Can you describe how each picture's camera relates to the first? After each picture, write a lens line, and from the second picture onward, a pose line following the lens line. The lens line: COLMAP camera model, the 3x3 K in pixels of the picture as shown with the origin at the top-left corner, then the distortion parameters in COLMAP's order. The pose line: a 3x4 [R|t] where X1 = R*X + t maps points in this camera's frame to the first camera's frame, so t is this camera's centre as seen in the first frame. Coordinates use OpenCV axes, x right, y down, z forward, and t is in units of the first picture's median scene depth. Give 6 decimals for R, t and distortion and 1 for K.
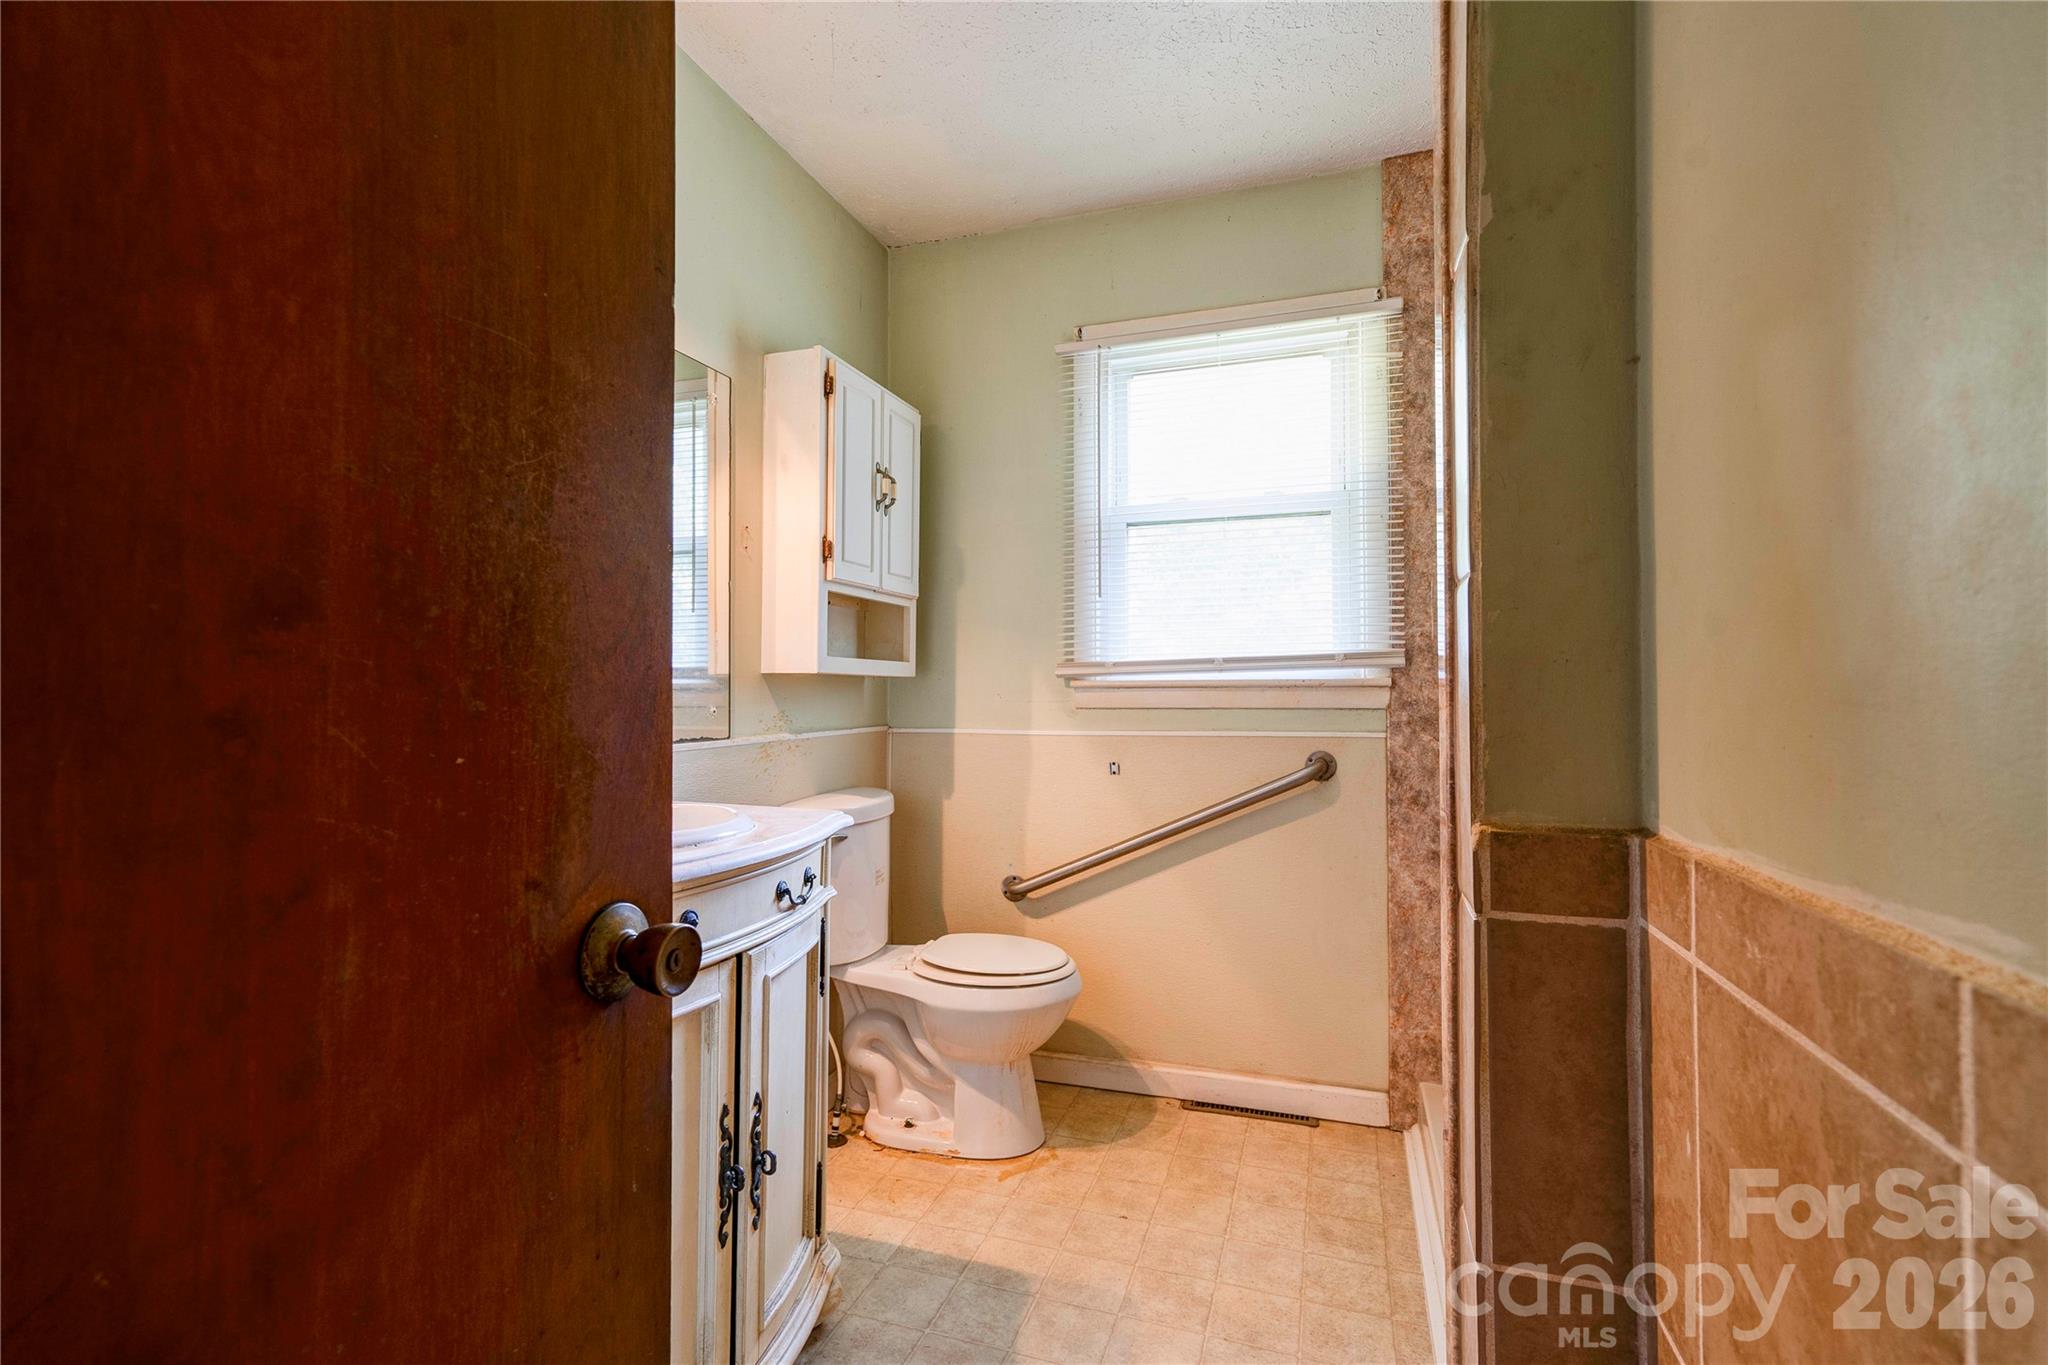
lens RADIAL K [[926.1, 0, 1024.2], [0, 926.1, 677.0], [0, 0, 1]] dist [-0.016287, 0.019460]
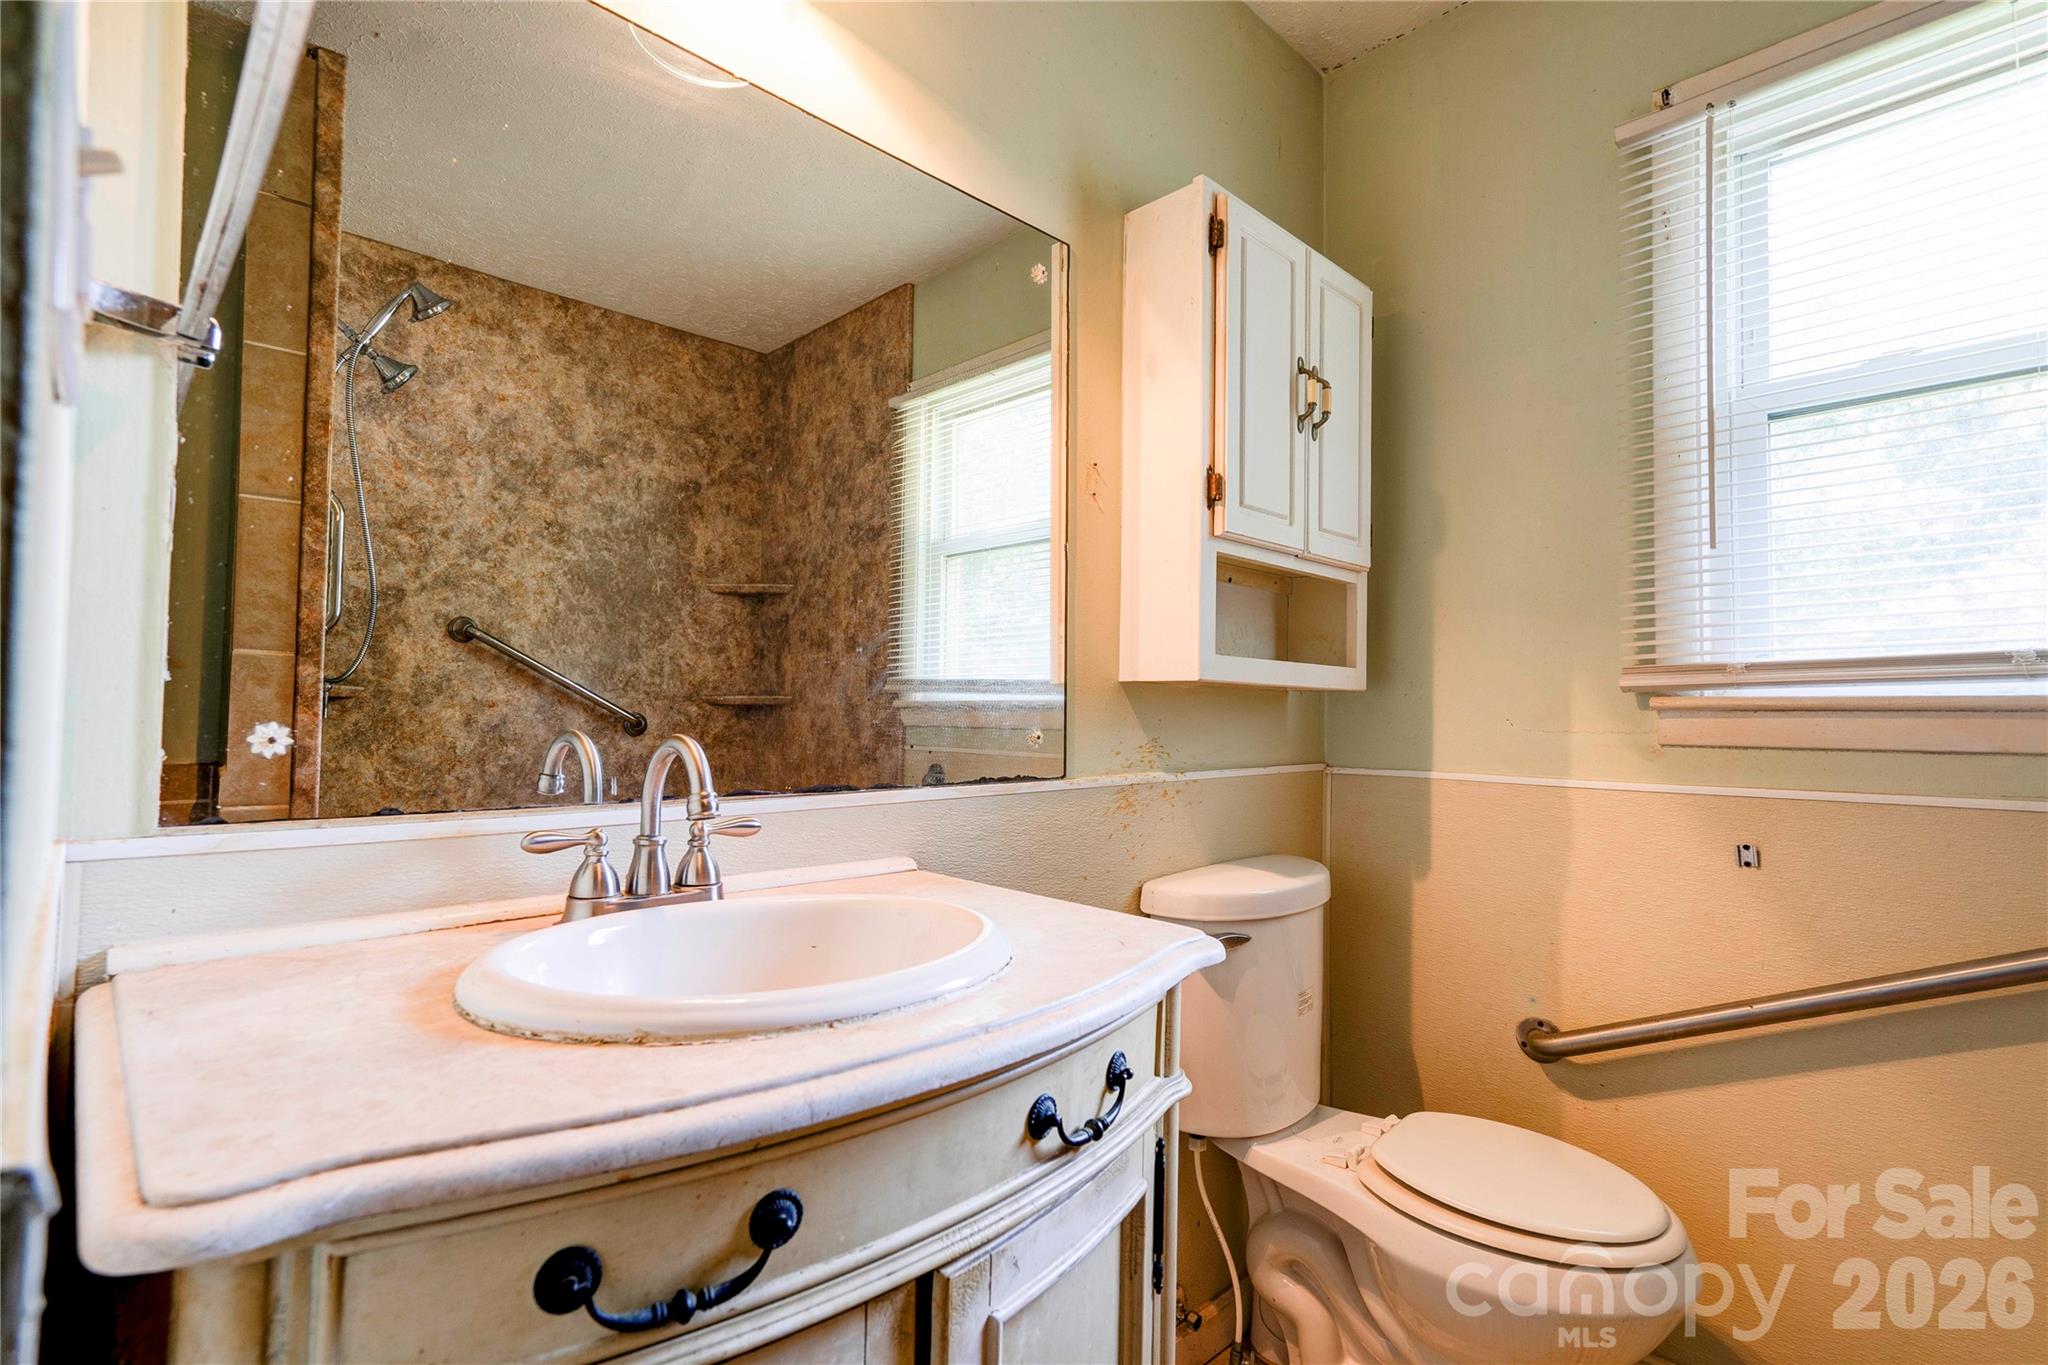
lens RADIAL K [[926.1, 0, 1024.2], [0, 926.1, 677.0], [0, 0, 1]] dist [-0.016287, 0.019460]
pose [[0.882978, -0.007476, -0.469354, -0.026998], [-0.005683, 0.999630, -0.026615, 0.009997], [0.469380, 0.026168, 0.882609, 0.342445]]
